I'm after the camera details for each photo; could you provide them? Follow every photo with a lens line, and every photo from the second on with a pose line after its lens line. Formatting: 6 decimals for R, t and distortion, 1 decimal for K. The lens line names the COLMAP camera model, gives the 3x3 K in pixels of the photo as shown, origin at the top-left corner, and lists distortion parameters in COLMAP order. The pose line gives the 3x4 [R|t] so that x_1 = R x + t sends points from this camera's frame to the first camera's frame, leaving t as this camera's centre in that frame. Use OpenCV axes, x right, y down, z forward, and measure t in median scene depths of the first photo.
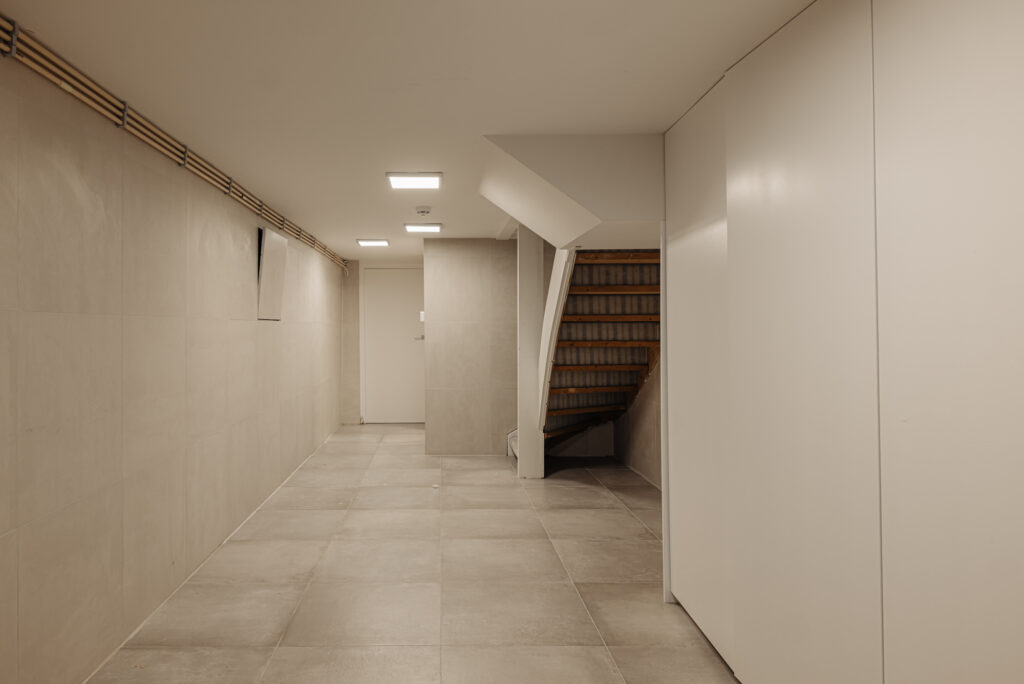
lens RADIAL K [[646.9, 0, 514.3], [0, 646.9, 339.0], [0, 0, 1]] dist [0.005939, 0.001215]
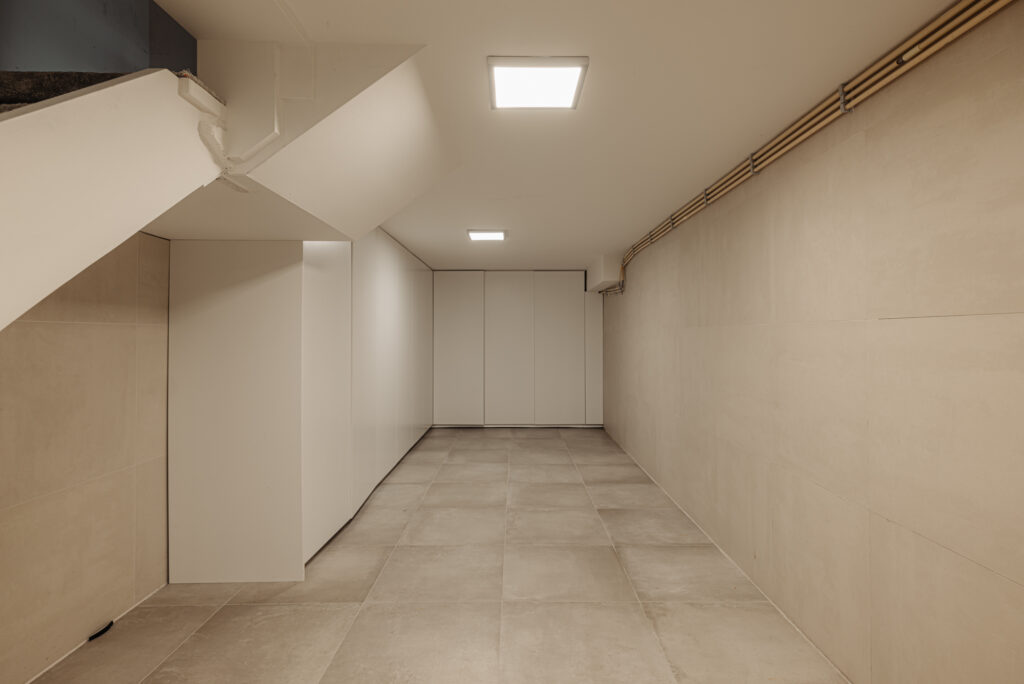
lens RADIAL K [[516.5, 0, 512.6], [0, 516.5, 338.3], [0, 0, 1]] dist [-0.000017, -0.000014]
pose [[-0.992919, 0.003567, 0.118737, -0.235298], [0.006159, 0.999751, 0.021468, -0.027418], [-0.118631, 0.022047, -0.992694, 1.863487]]
